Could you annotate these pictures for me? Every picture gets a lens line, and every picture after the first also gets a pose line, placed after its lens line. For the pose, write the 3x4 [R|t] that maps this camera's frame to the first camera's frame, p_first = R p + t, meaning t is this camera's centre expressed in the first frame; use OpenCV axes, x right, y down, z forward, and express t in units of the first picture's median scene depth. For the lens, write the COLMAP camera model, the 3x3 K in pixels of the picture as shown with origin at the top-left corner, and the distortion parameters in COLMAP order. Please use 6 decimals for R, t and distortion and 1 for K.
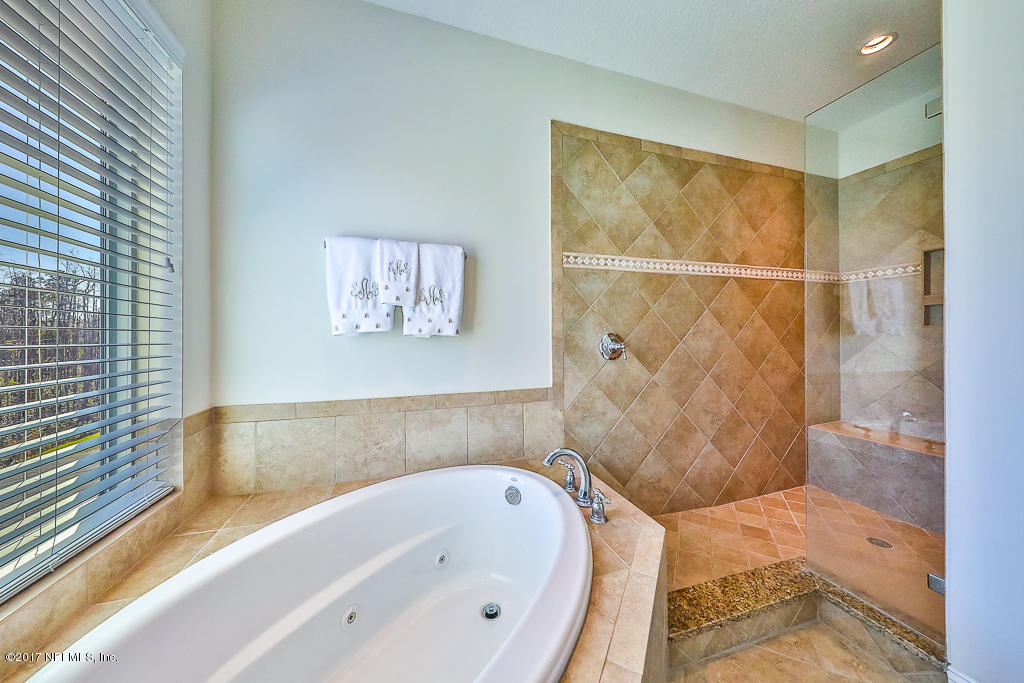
lens RADIAL K [[340.2, 0, 512.7], [0, 340.2, 339.6], [0, 0, 1]] dist [0.000431, -0.000123]
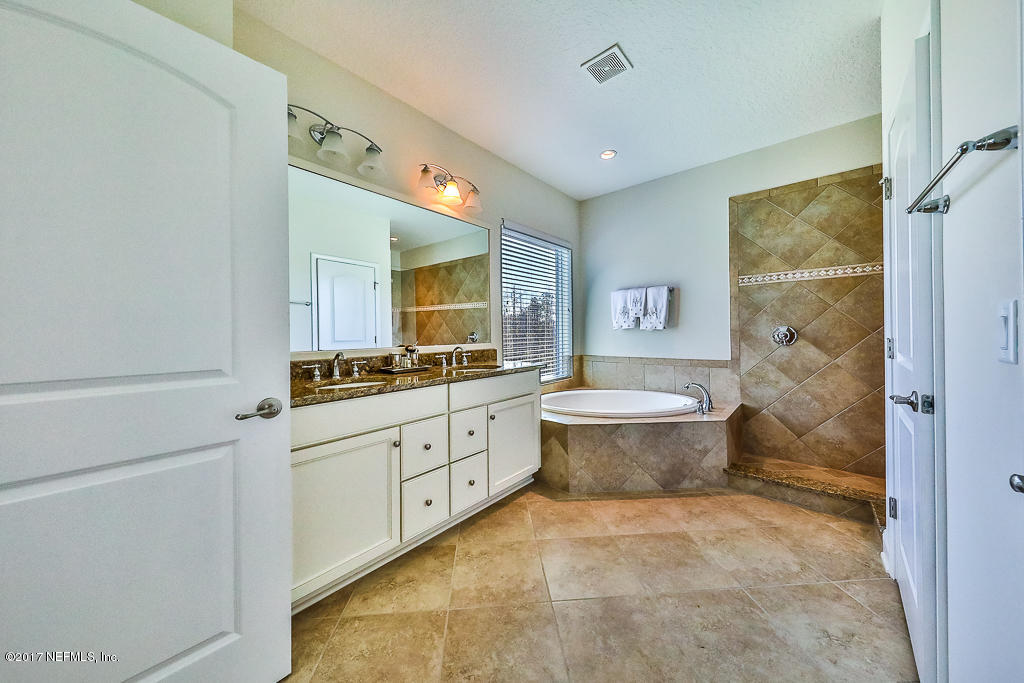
lens RADIAL K [[340.2, 0, 512.7], [0, 340.2, 332.4], [0, 0, 1]] dist [0.000431, -0.000123]
pose [[0.524134, 0.002605, -0.851632, 0.943466], [0.009530, 0.999915, 0.008924, -0.018426], [0.851582, -0.012793, 0.524065, -0.740676]]
